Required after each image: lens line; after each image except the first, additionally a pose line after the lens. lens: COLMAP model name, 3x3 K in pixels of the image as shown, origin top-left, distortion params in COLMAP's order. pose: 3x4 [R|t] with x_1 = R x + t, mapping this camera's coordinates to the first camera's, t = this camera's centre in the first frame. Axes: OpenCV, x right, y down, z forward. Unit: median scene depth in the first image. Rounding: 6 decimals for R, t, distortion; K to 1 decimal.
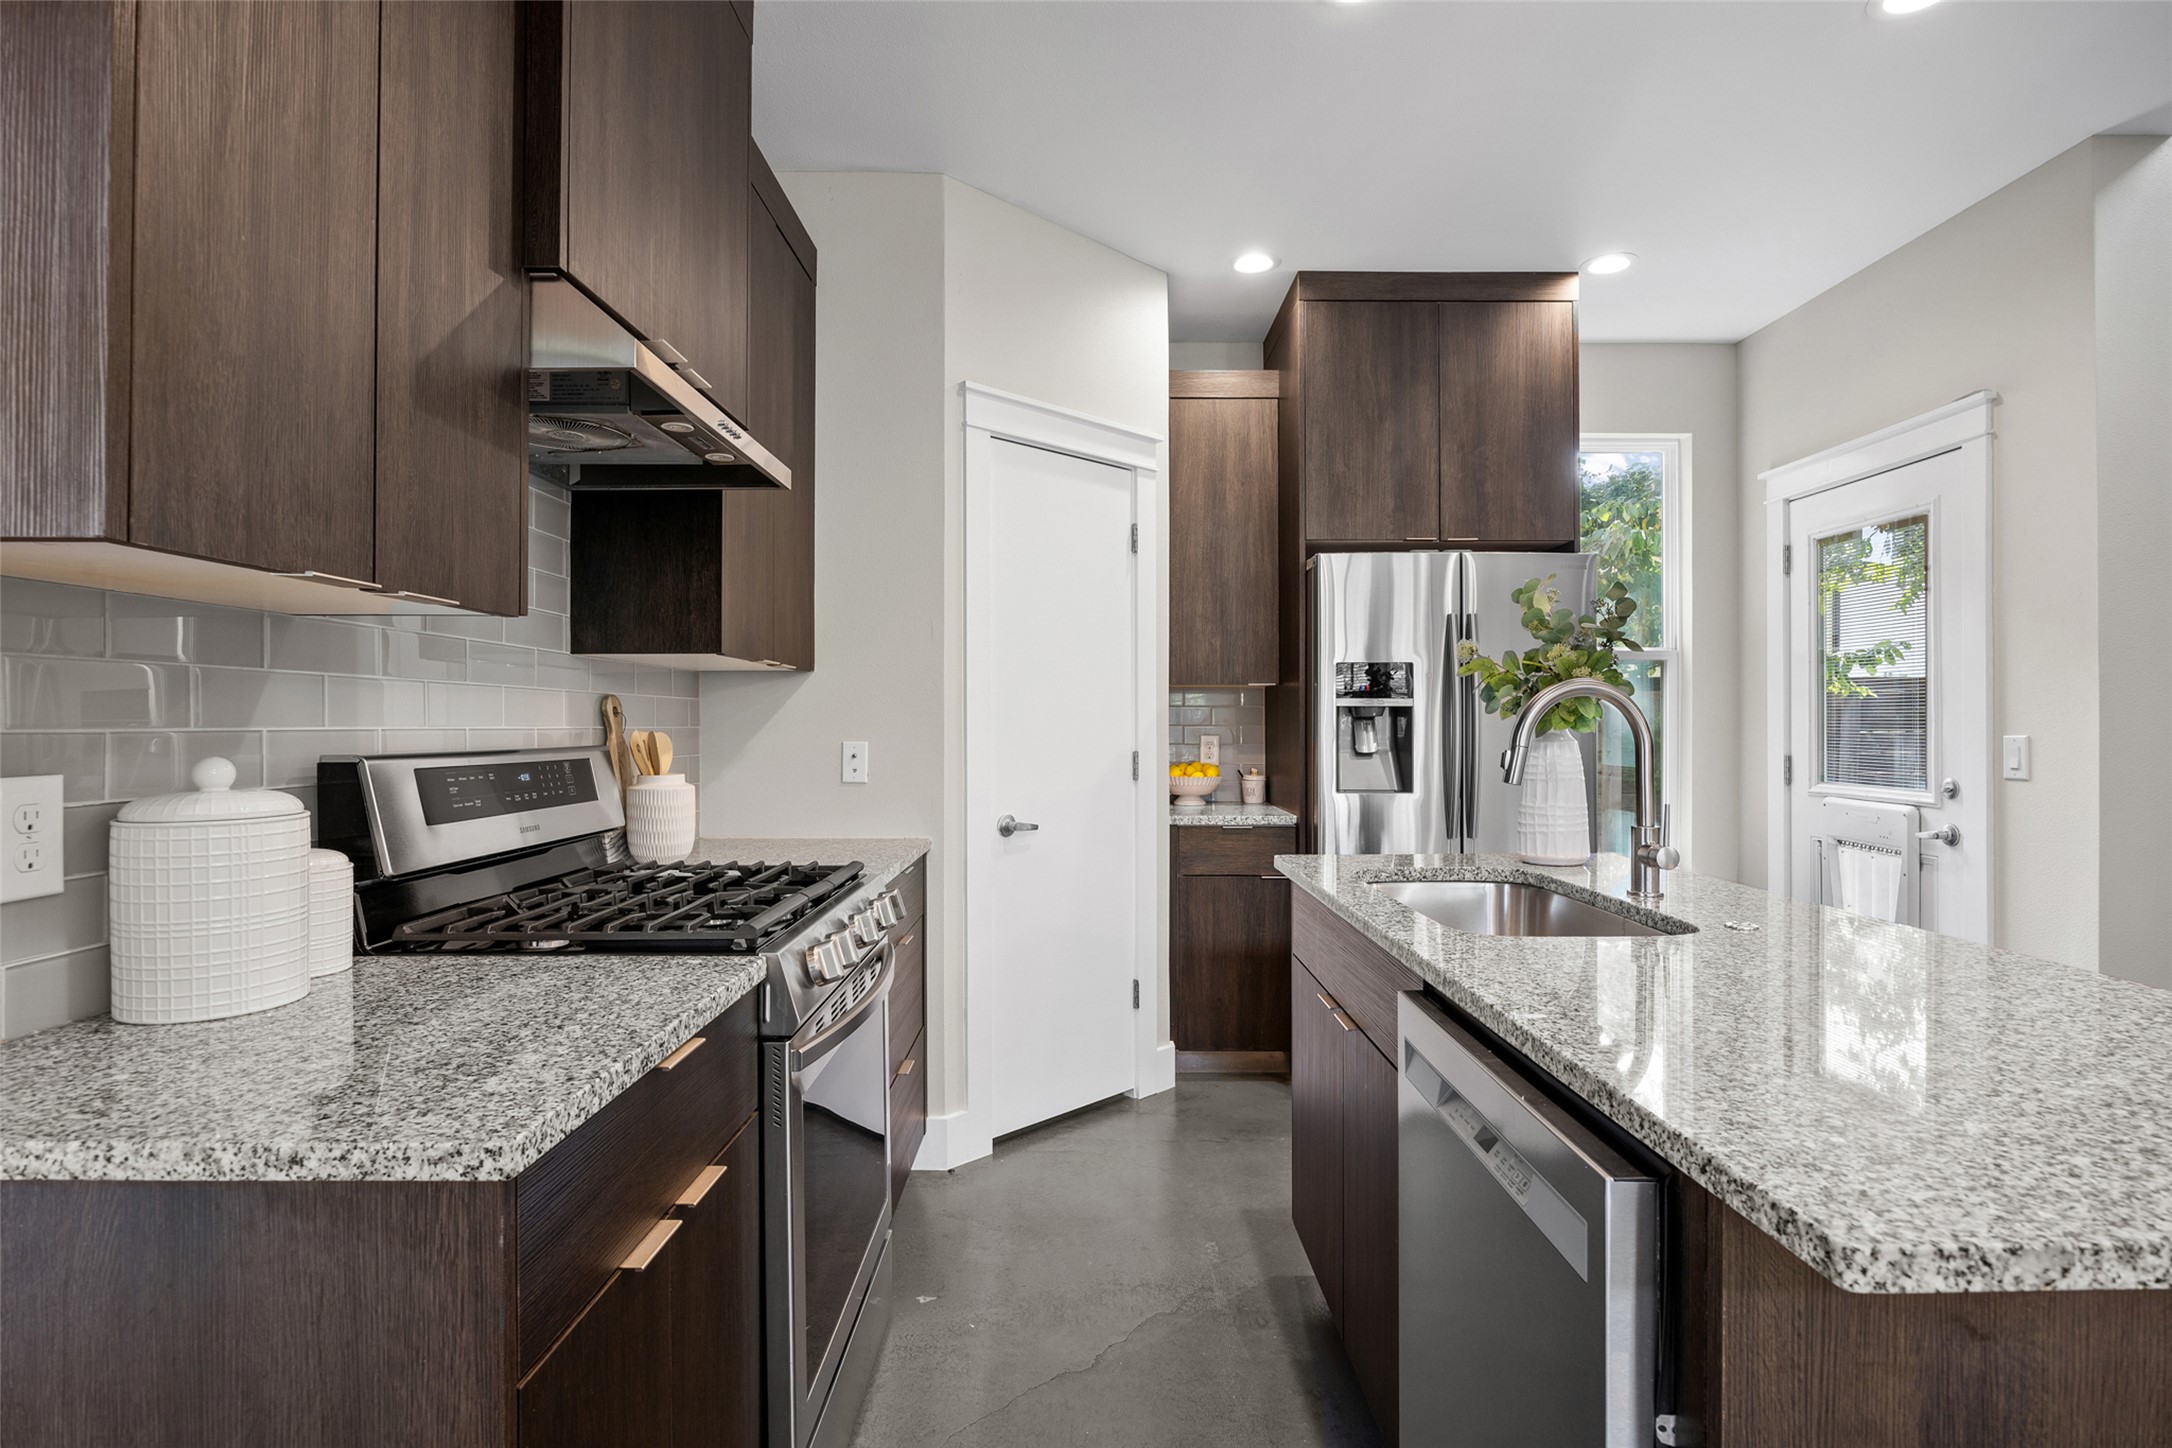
lens RADIAL K [[1076.4, 0, 1088.0], [0, 1076.4, 721.6], [0, 0, 1]] dist [-0.002076, -0.000297]
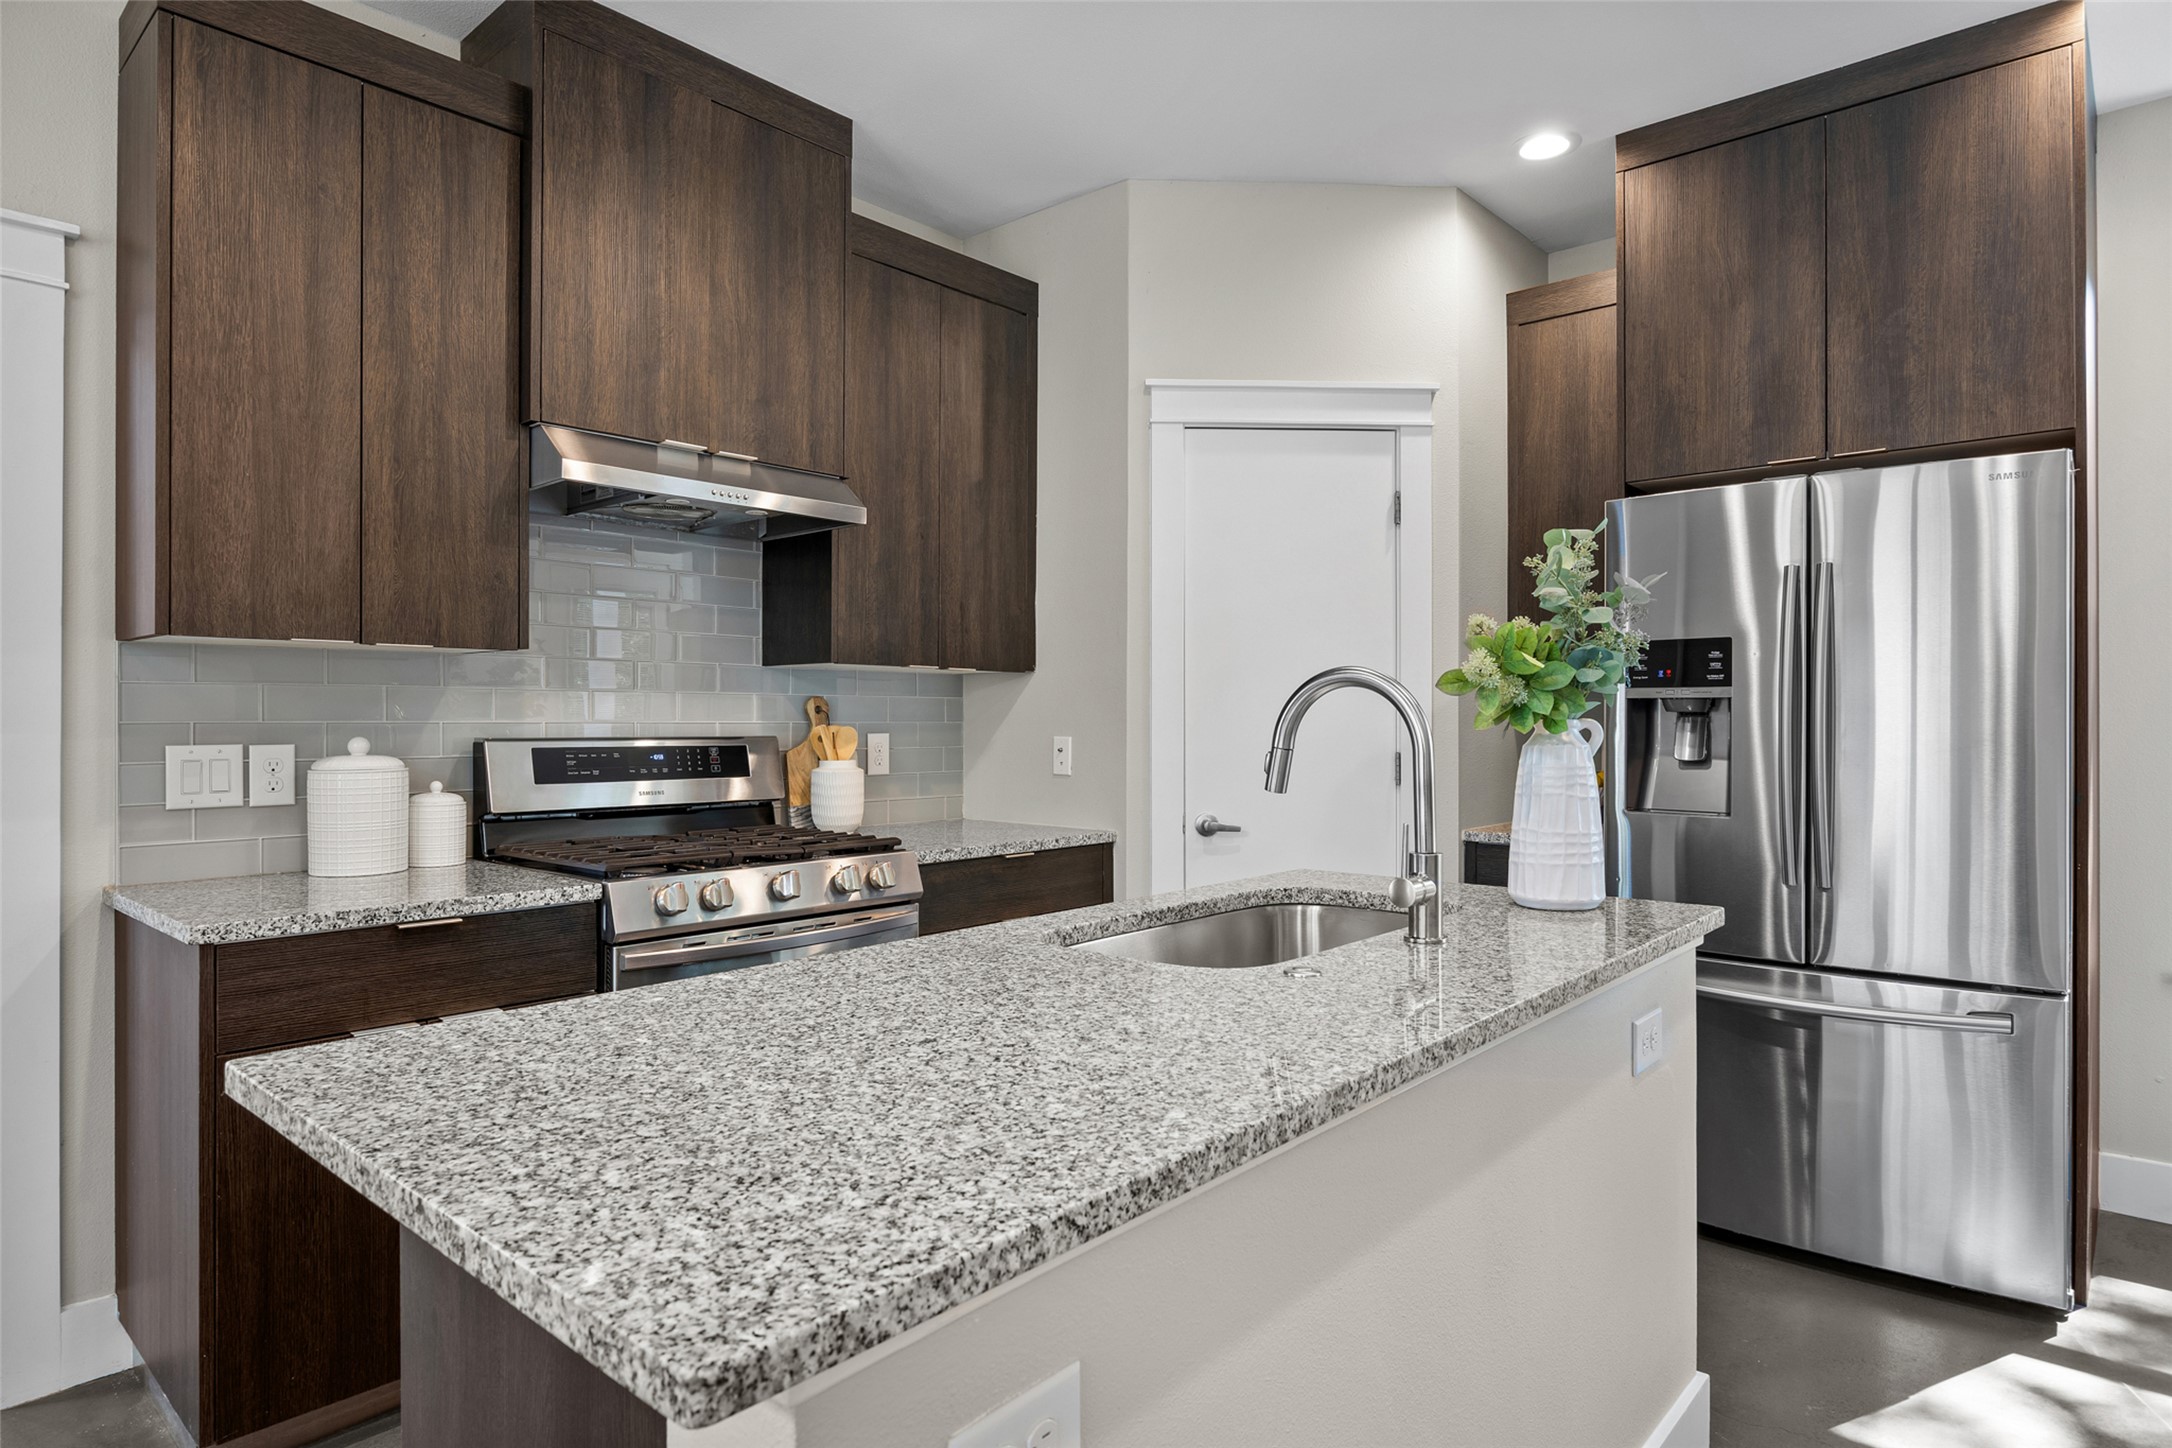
lens RADIAL K [[1214.4, 0, 1083.6], [0, 1214.4, 719.4], [0, 0, 1]] dist [0.000391, -0.000979]
pose [[0.742773, 0.001137, -0.669543, 0.570251], [-0.001130, 0.999999, 0.000445, 0.000400], [0.669543, 0.000426, 0.742773, 0.111580]]
